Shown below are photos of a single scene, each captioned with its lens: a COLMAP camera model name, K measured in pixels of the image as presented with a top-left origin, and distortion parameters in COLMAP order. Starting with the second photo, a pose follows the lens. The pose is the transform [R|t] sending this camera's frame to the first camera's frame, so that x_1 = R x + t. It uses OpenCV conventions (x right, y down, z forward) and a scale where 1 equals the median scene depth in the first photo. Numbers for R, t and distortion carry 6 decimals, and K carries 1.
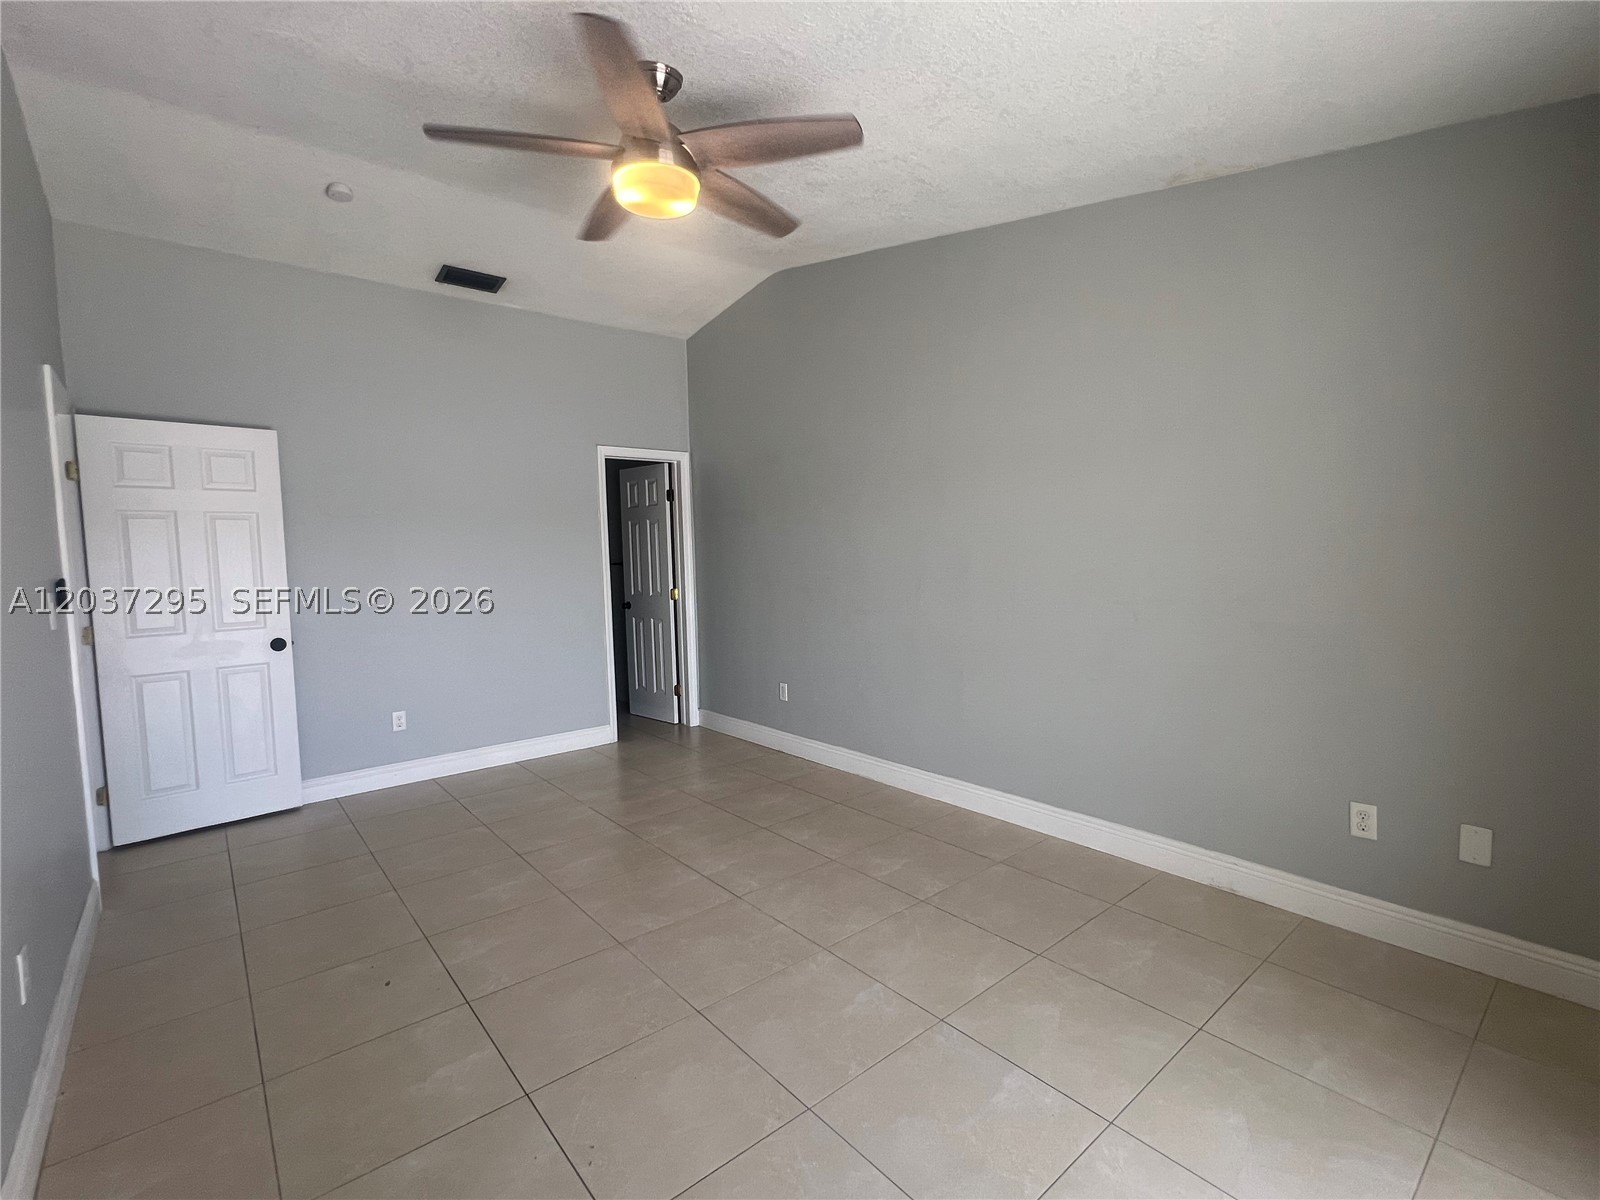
lens RADIAL K [[724.3, 0, 800.0], [0, 724.3, 600.0], [0, 0, 1]] dist [0.000558, 0.000237]
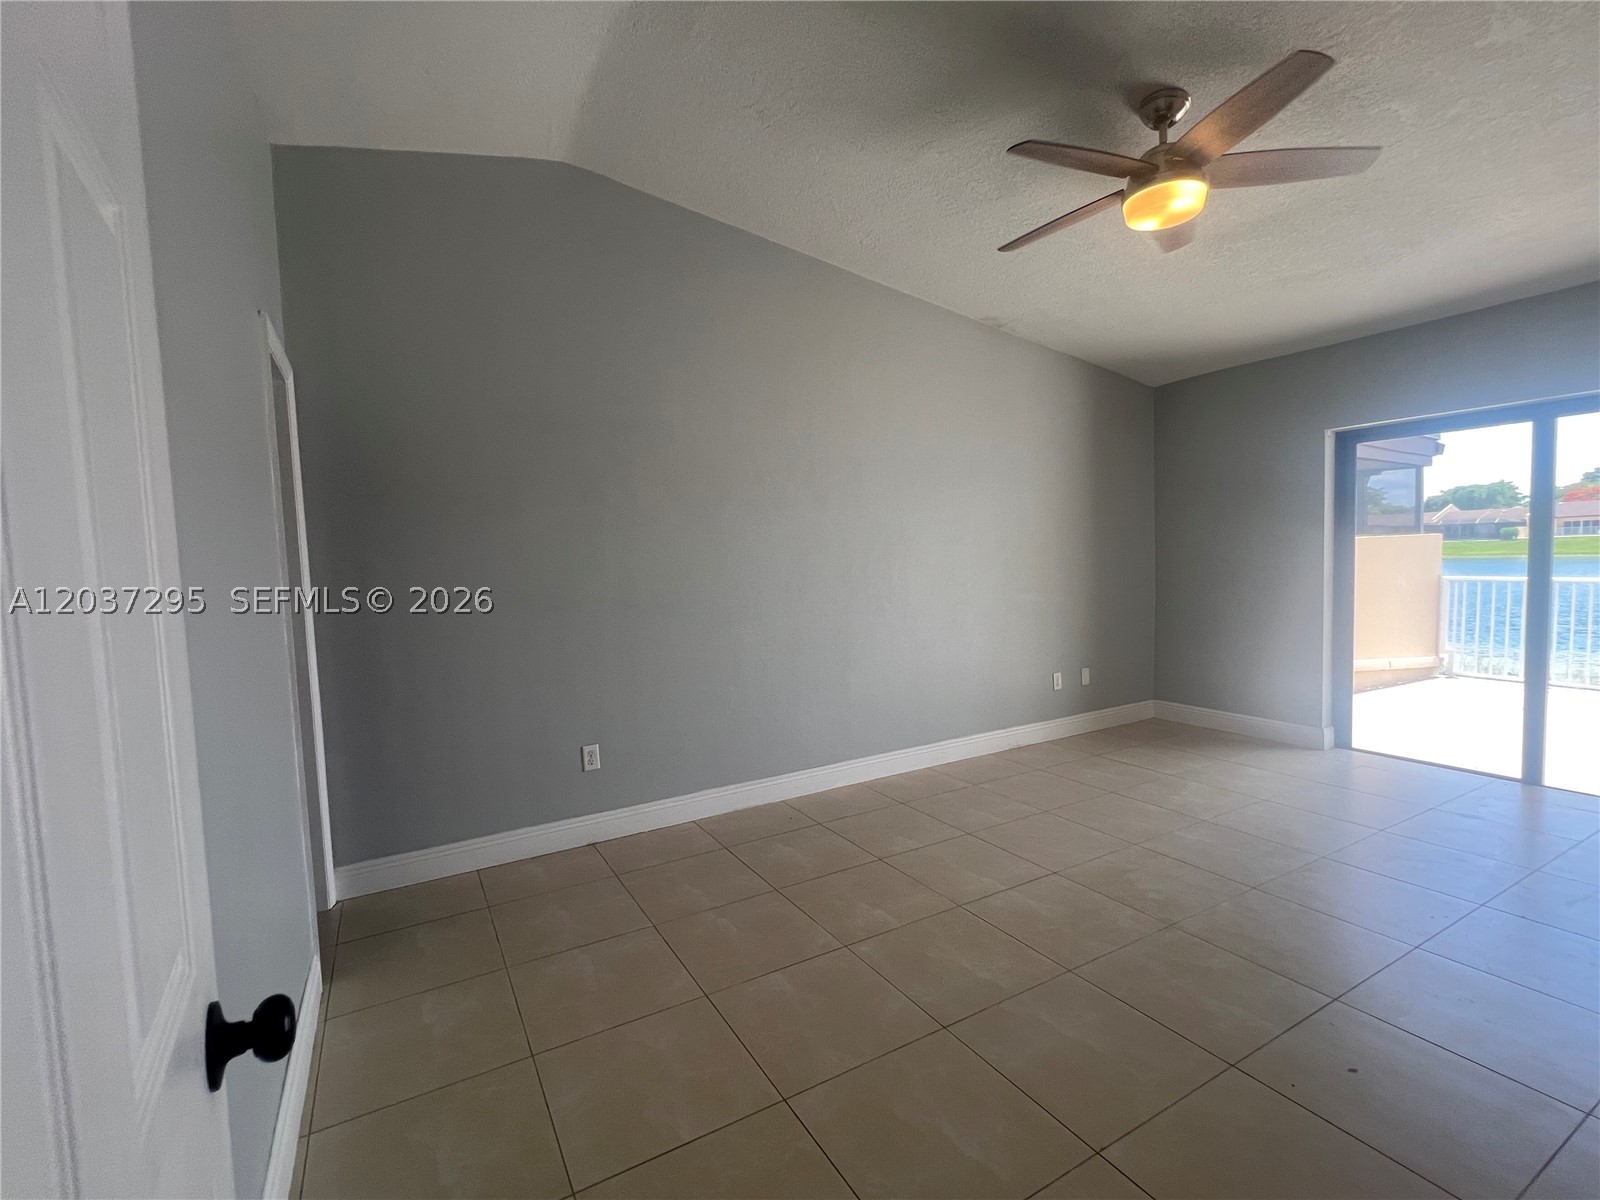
lens RADIAL K [[724.3, 0, 800.0], [0, 724.3, 600.0], [0, 0, 1]] dist [0.000558, 0.000237]
pose [[0.178253, -0.043457, 0.983025, -1.039353], [0.099200, 0.994728, 0.025986, -0.036571], [-0.978971, 0.092884, 0.181625, 1.021986]]
